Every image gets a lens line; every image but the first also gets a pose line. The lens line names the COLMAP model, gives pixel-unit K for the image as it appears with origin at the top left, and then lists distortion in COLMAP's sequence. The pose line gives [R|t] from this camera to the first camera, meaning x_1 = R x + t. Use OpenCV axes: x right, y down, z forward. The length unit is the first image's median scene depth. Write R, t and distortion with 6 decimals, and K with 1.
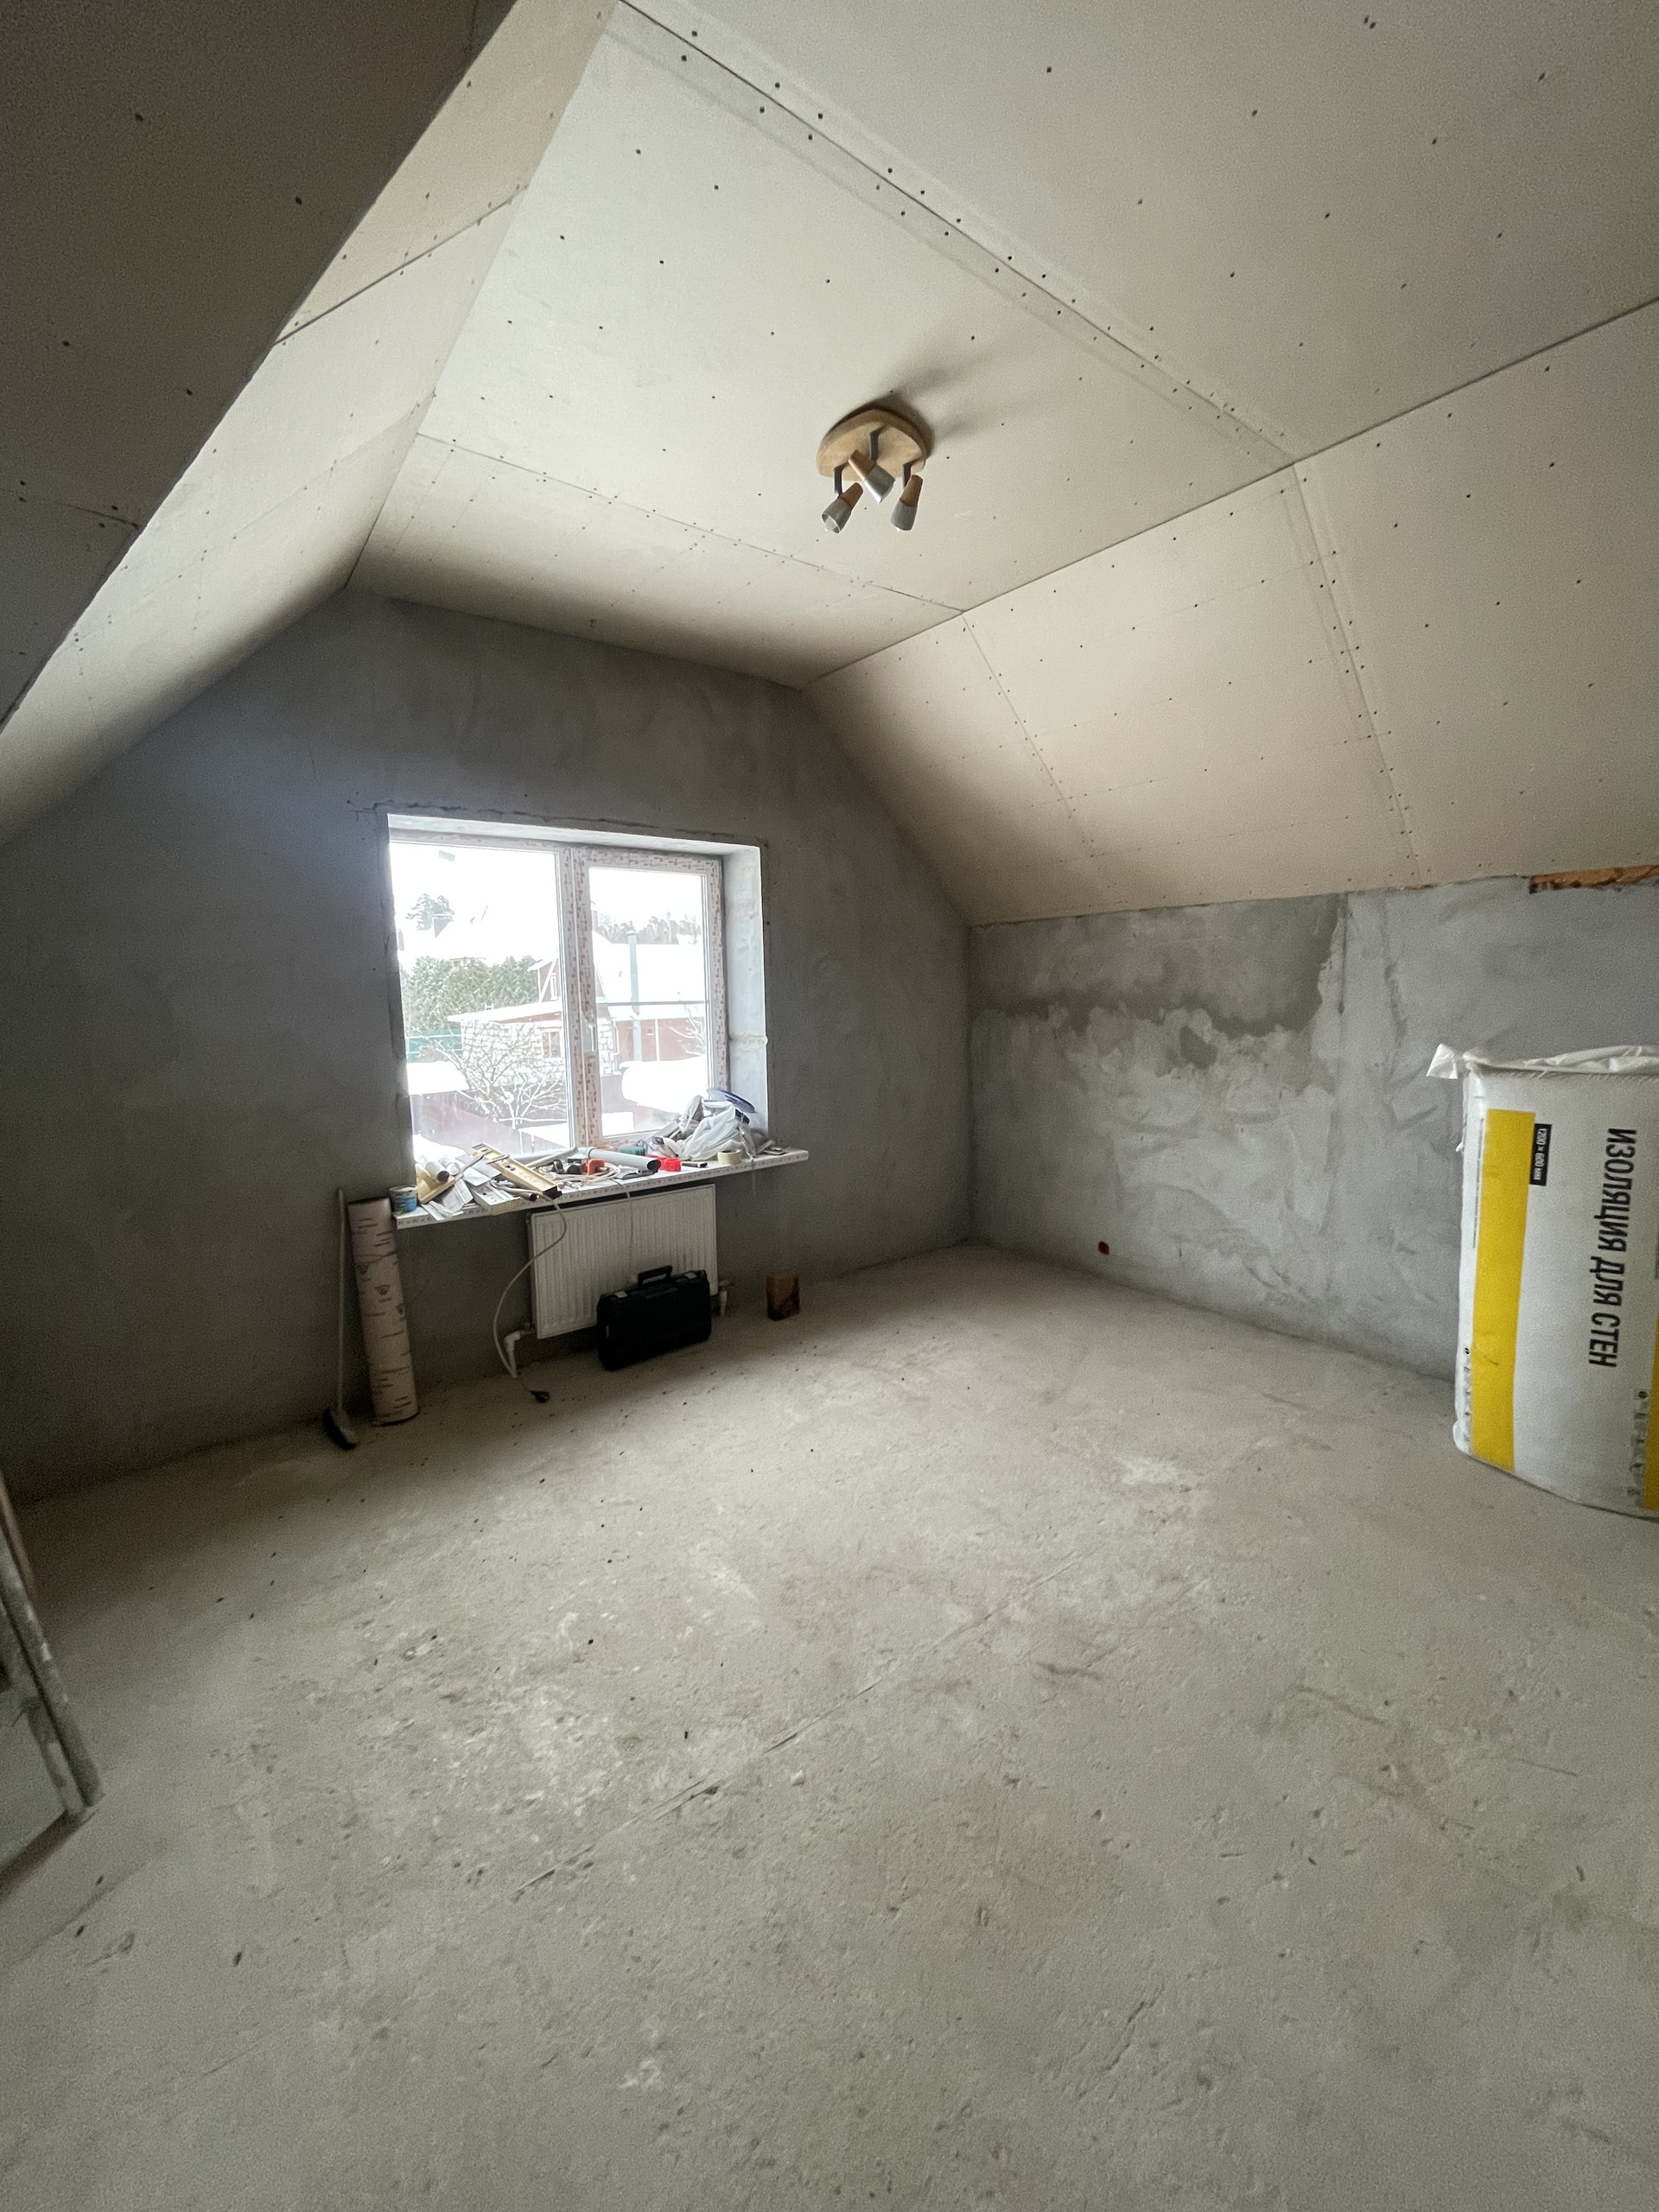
lens RADIAL K [[894.7, 0, 837.5], [0, 894.7, 1091.3], [0, 0, 1]] dist [-0.002028, 0.000373]
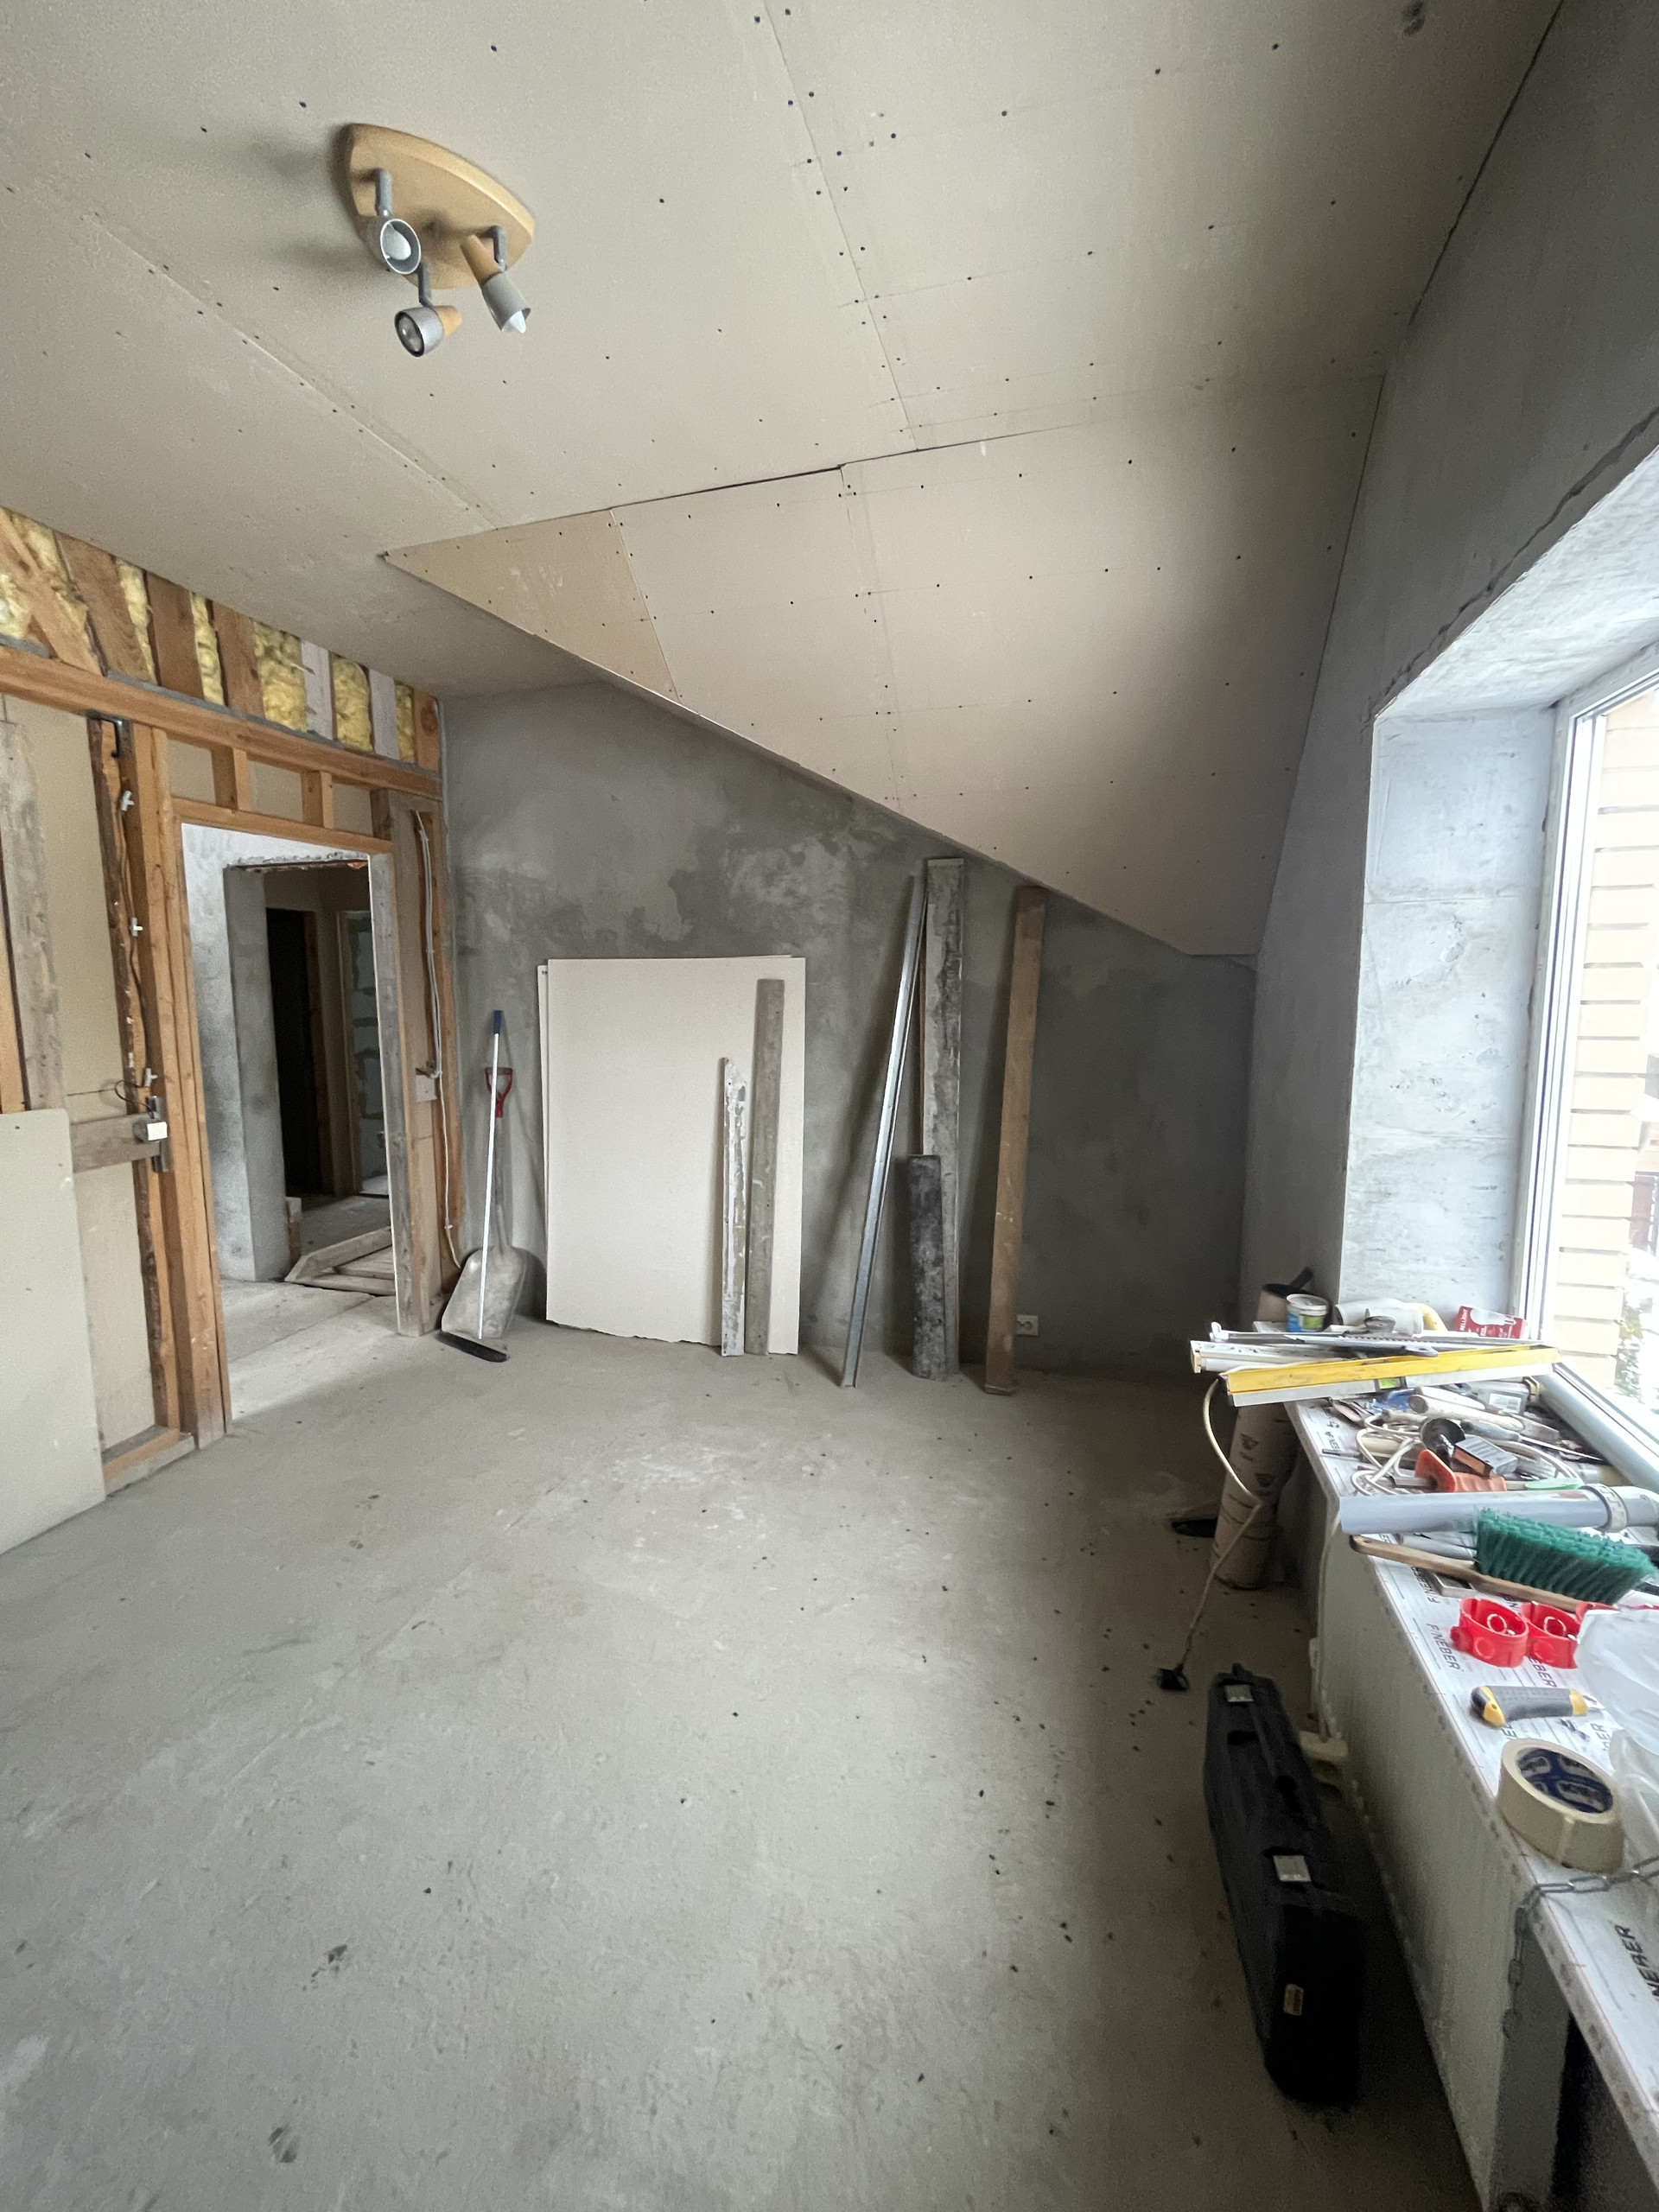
lens RADIAL K [[894.7, 0, 828.3], [0, 894.7, 1098.5], [0, 0, 1]] dist [-0.002028, 0.000373]
pose [[-0.810276, 0.096363, -0.578071, 0.267852], [-0.048498, 0.971980, 0.230005, -0.266909], [0.584038, 0.214402, -0.782899, 1.999438]]
